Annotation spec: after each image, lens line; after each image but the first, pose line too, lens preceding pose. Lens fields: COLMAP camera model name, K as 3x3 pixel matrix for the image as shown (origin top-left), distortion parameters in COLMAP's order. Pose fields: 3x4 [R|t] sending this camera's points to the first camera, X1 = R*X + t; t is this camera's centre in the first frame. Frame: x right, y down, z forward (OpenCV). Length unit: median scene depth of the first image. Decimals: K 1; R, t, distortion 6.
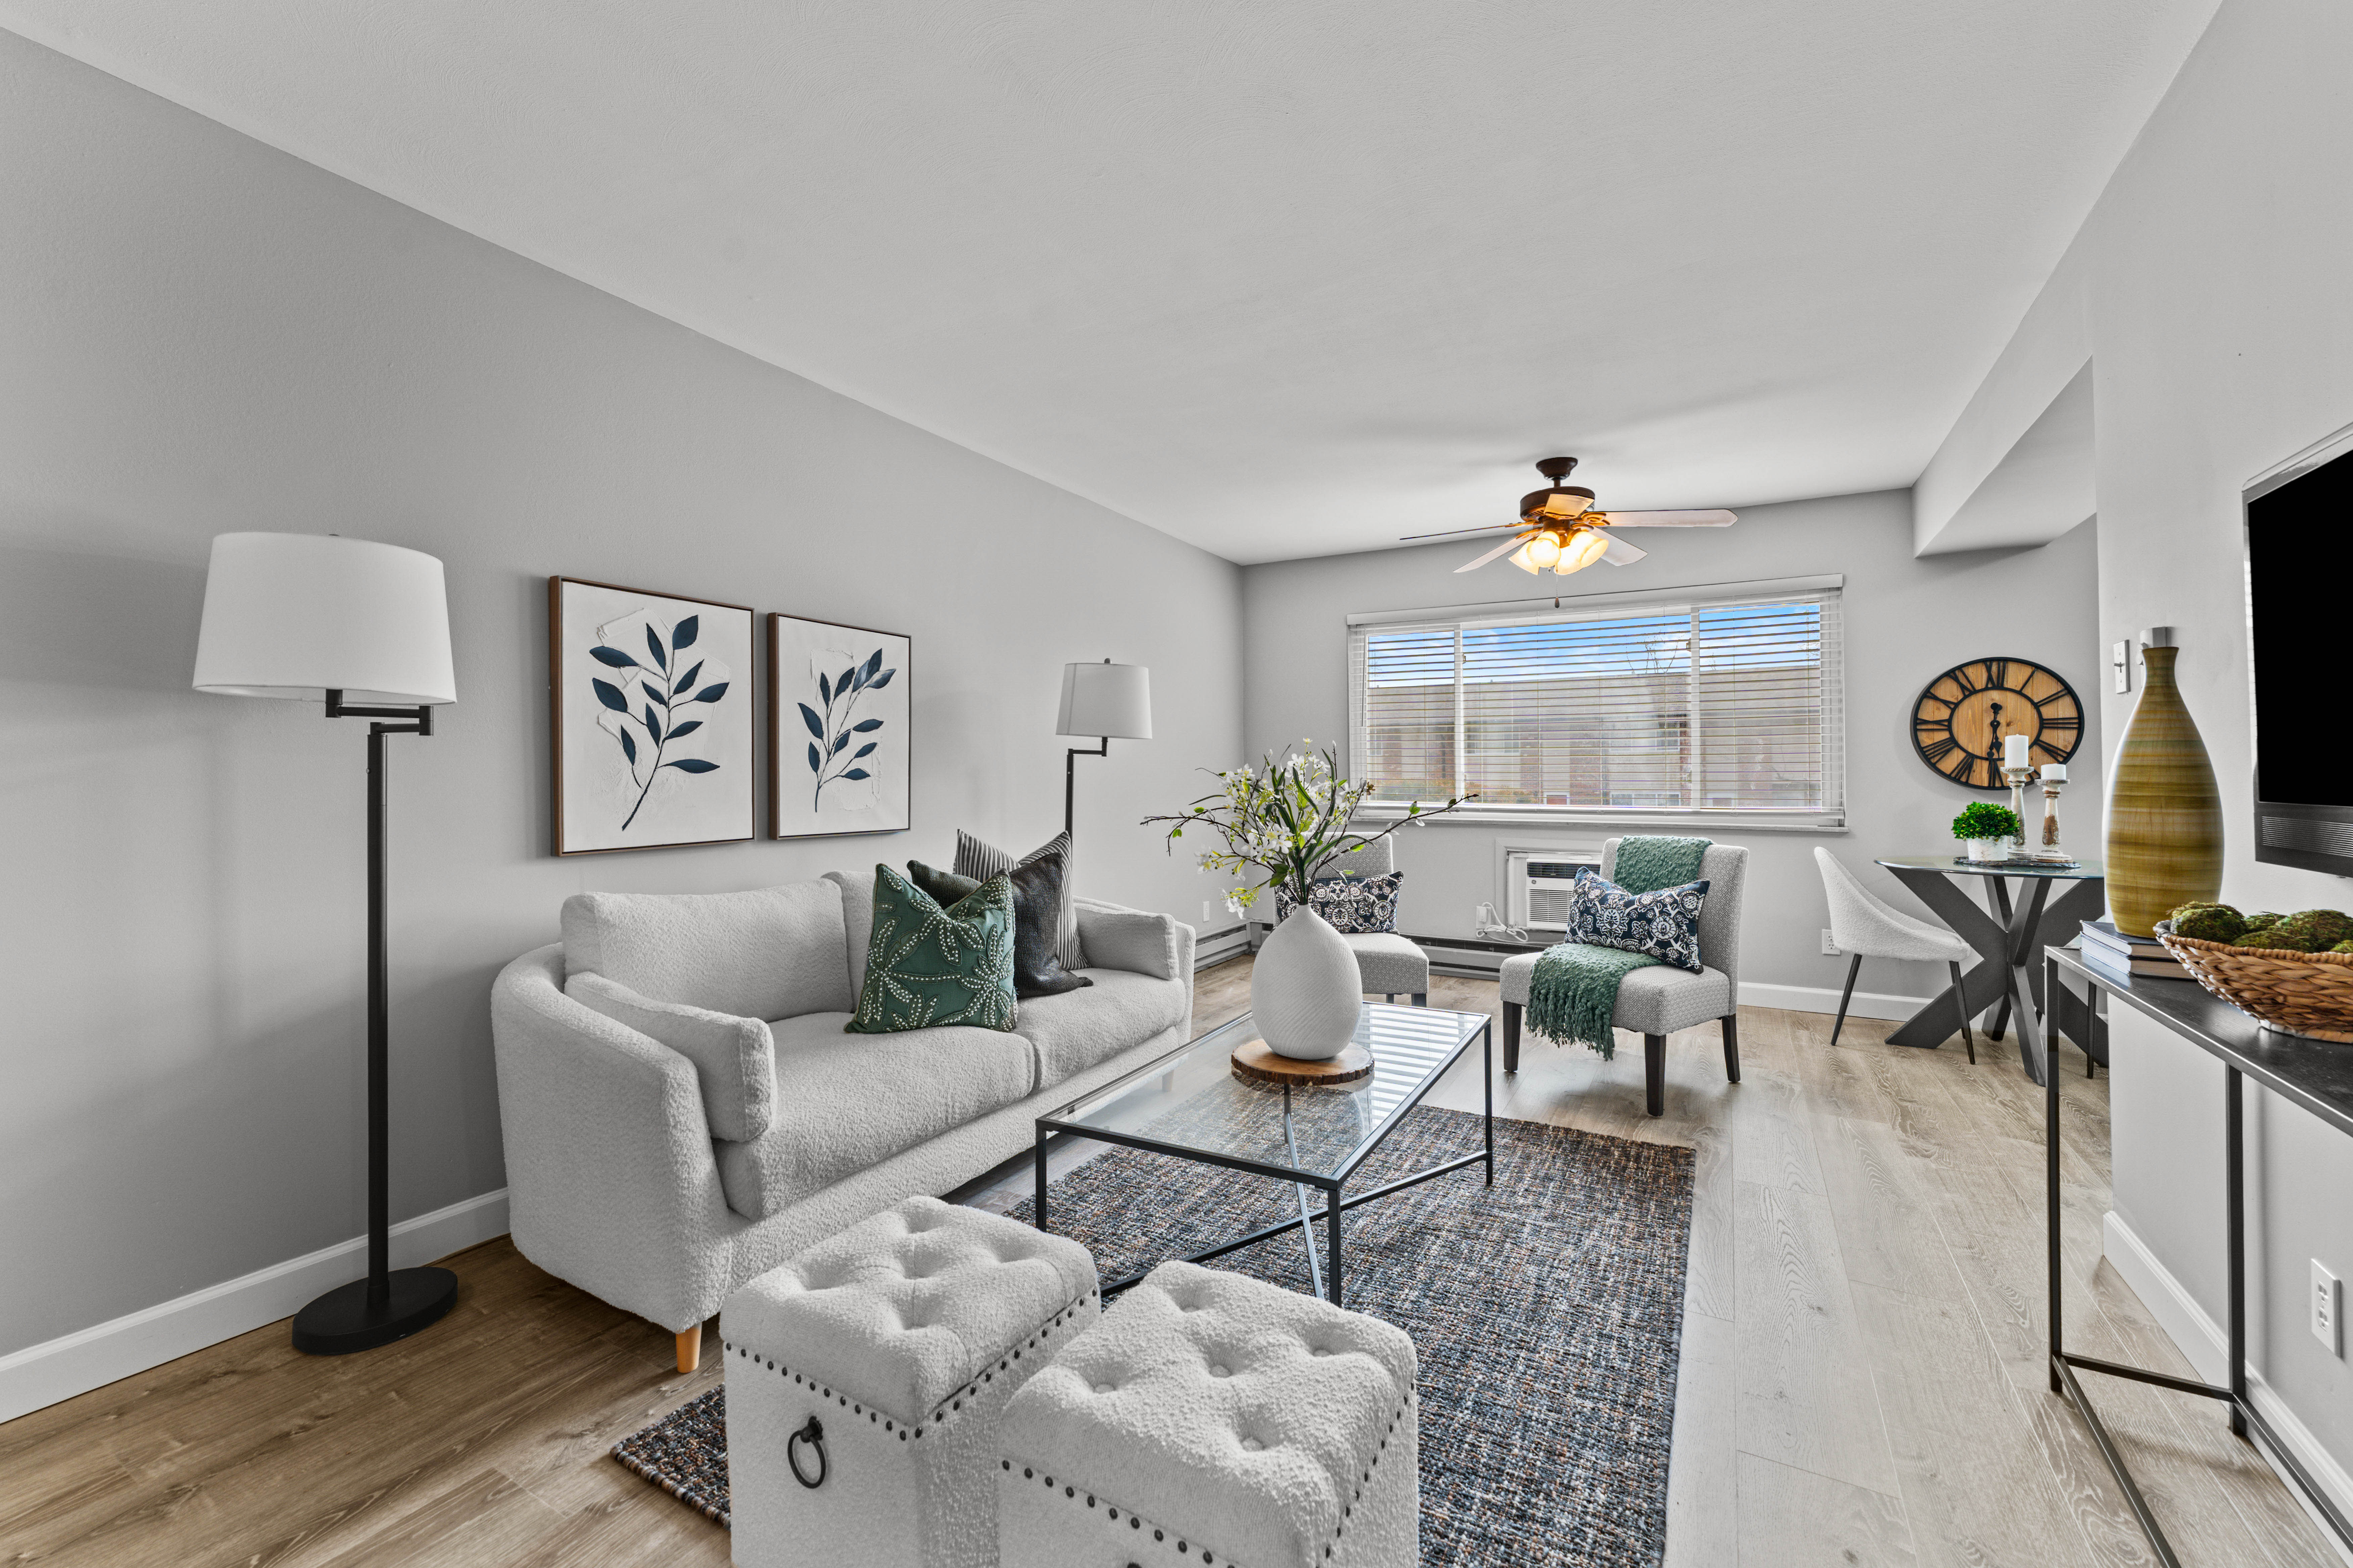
lens RADIAL K [[951.6, 0, 1180.2], [0, 951.6, 769.7], [0, 0, 1]] dist [-0.001518, -0.000129]
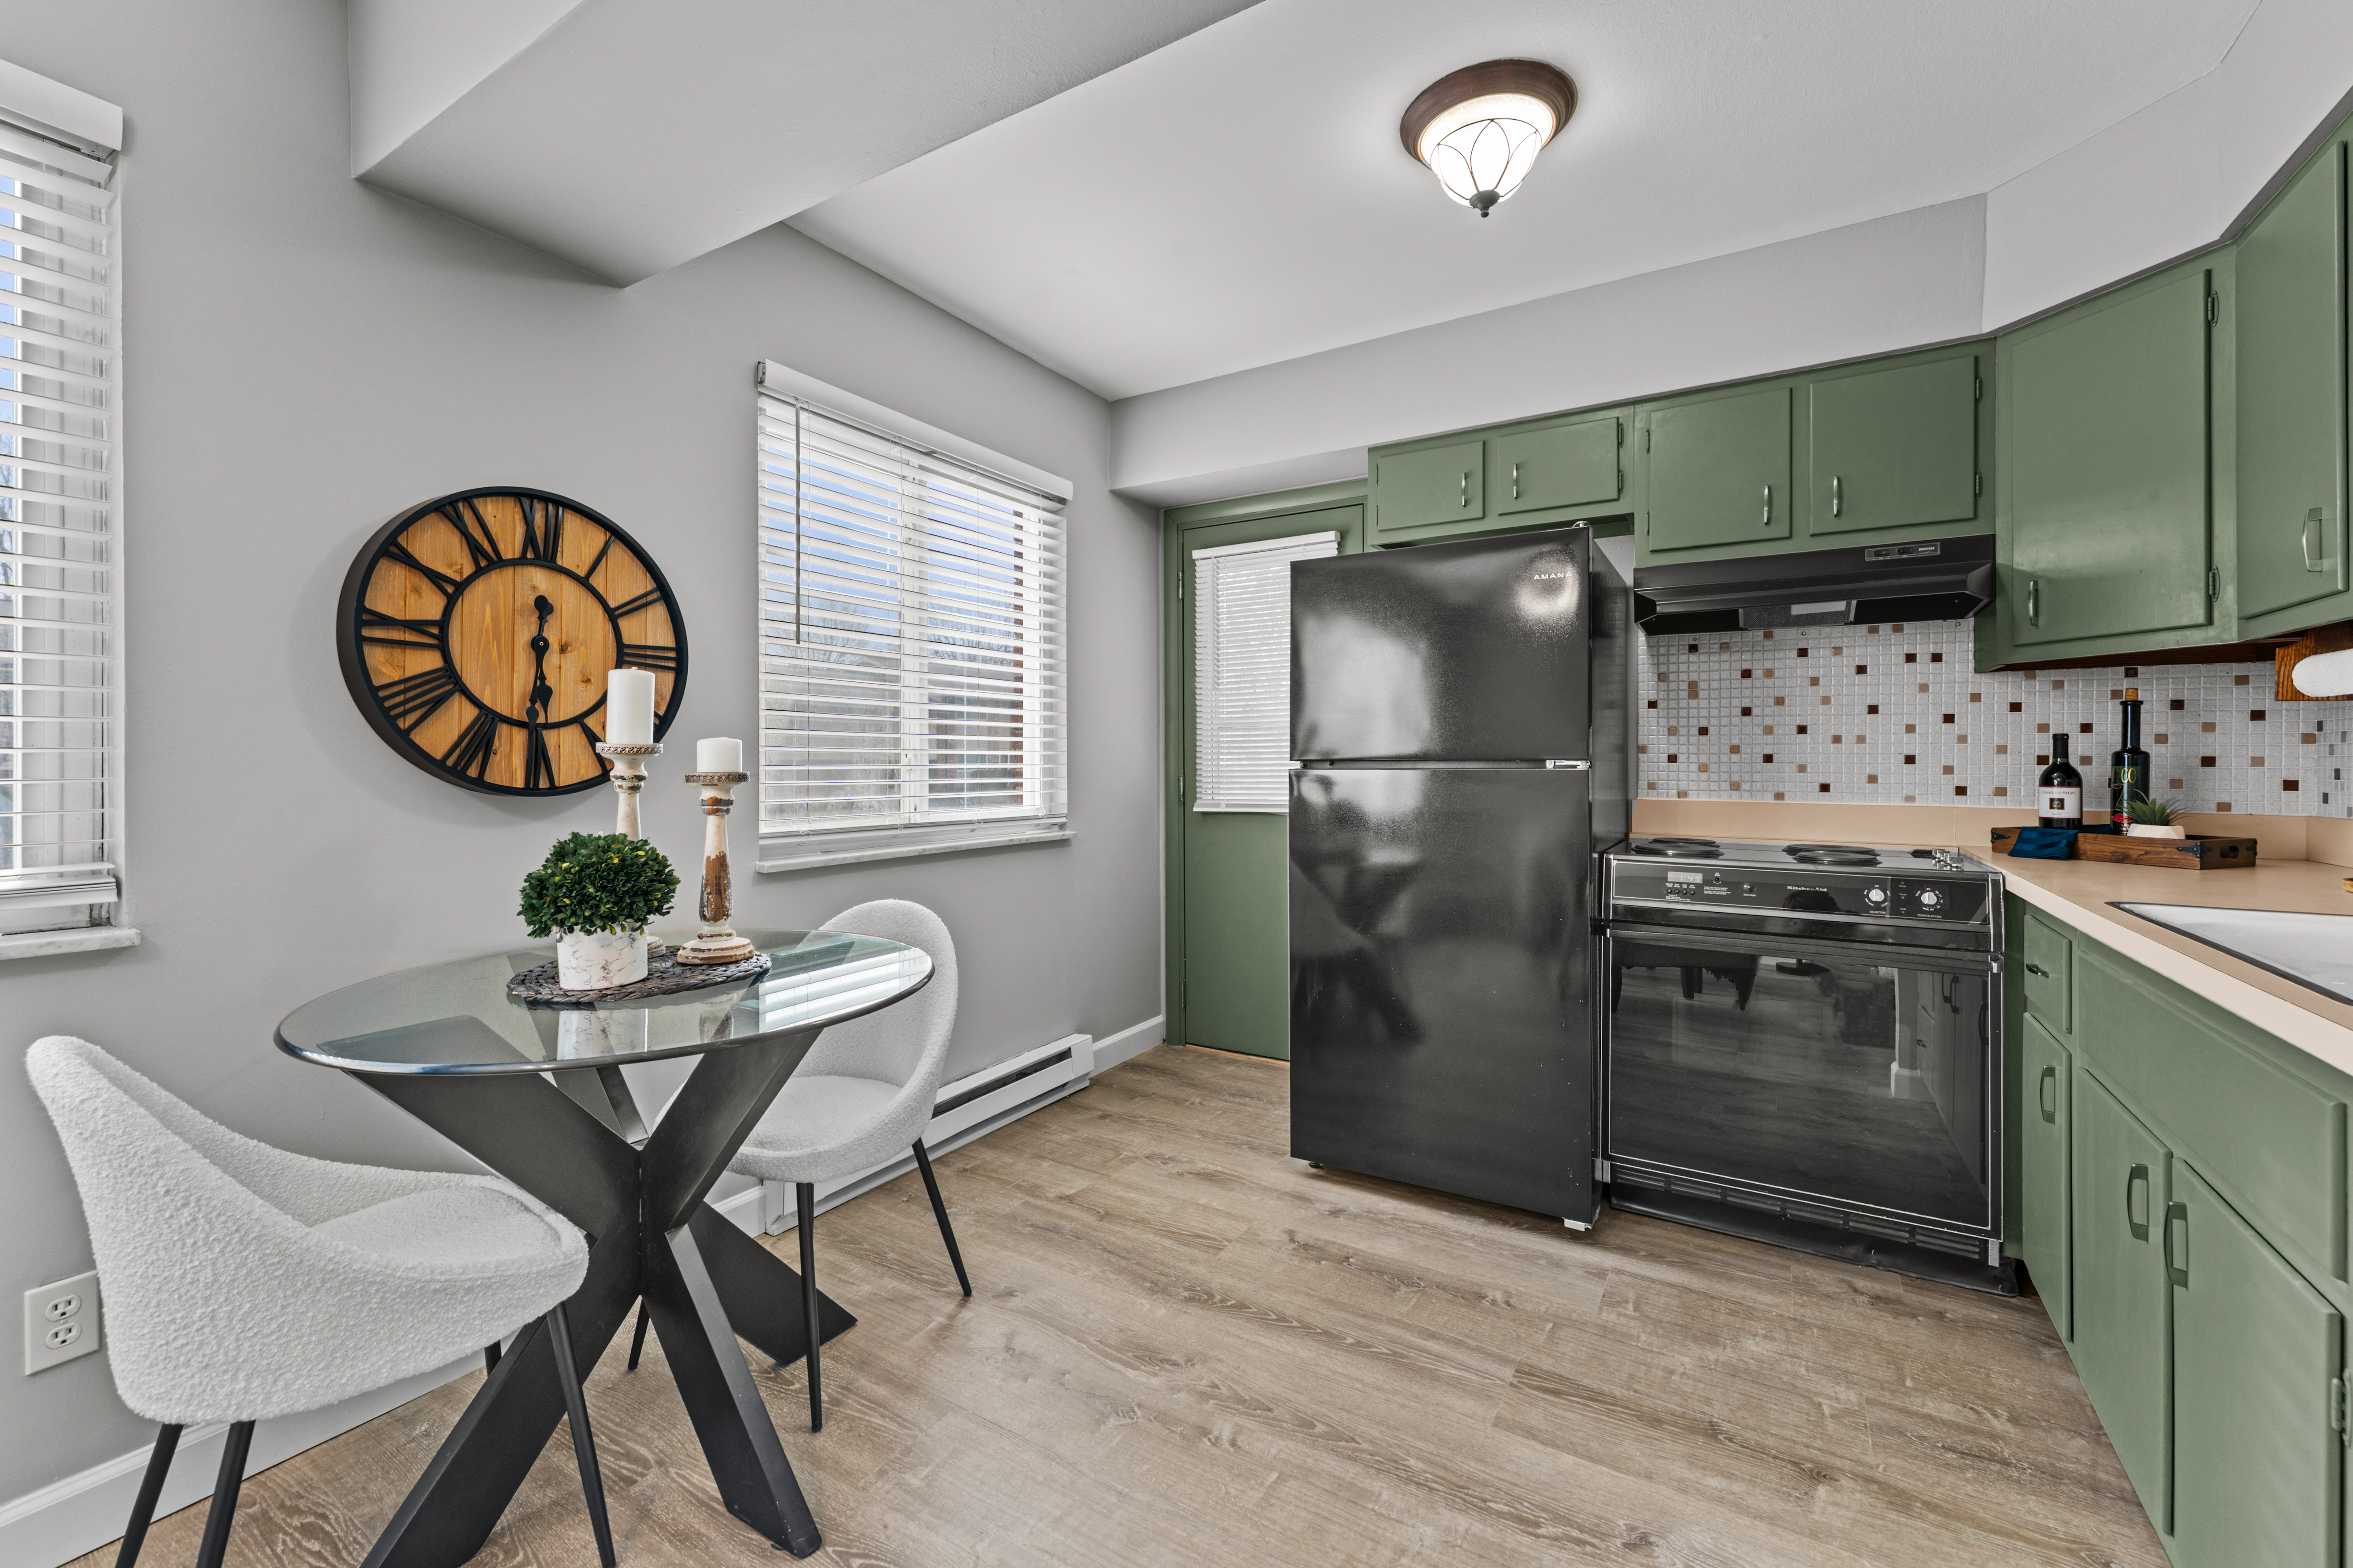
lens RADIAL K [[969.6, 0, 1171.6], [0, 969.6, 759.2], [0, 0, 1]] dist [0.000421, 0.000027]
pose [[0.034642, 0.003574, 0.999393, 0.531771], [-0.008716, 0.999957, -0.003274, 0.004086], [-0.999362, -0.008597, 0.034671, 0.871532]]
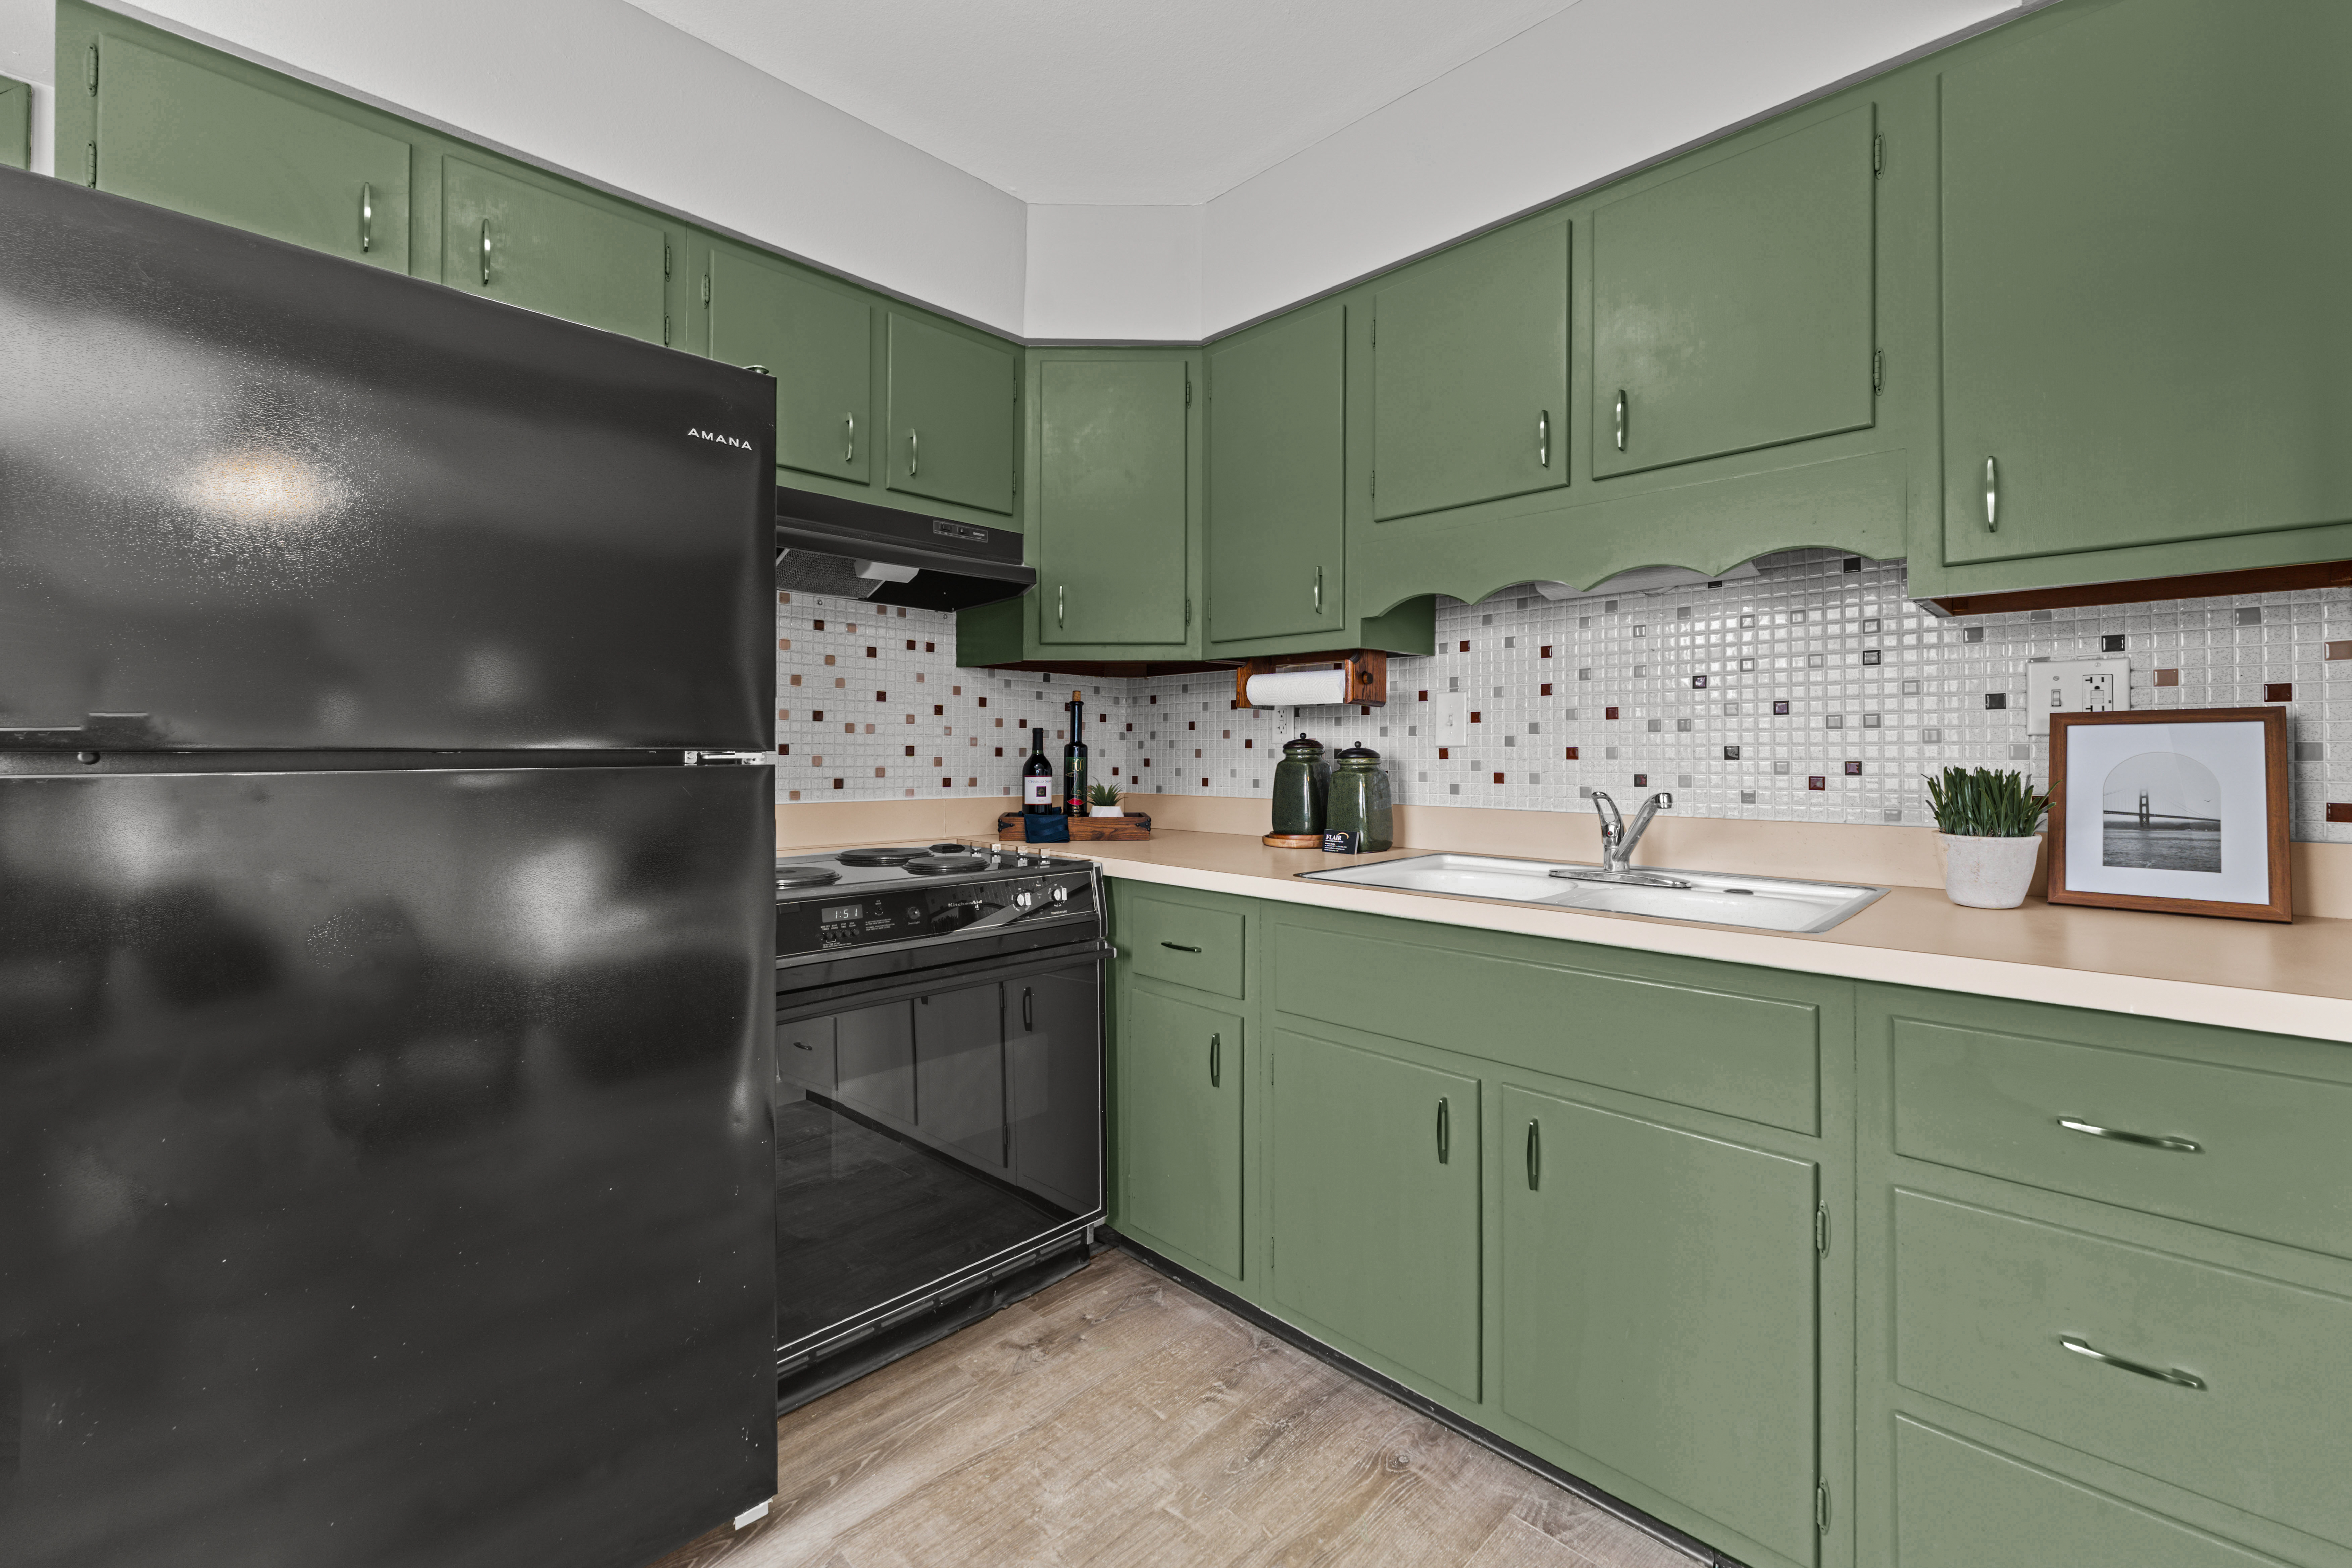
lens RADIAL K [[961.3, 0, 1189.1], [0, 961.3, 743.8], [0, 0, 1]] dist [-0.000322, -0.000153]
pose [[-0.966732, 0.003378, 0.255770, 0.937491], [-0.001261, 0.999838, -0.017973, 0.003923], [-0.255789, -0.017698, -0.966571, 0.964596]]
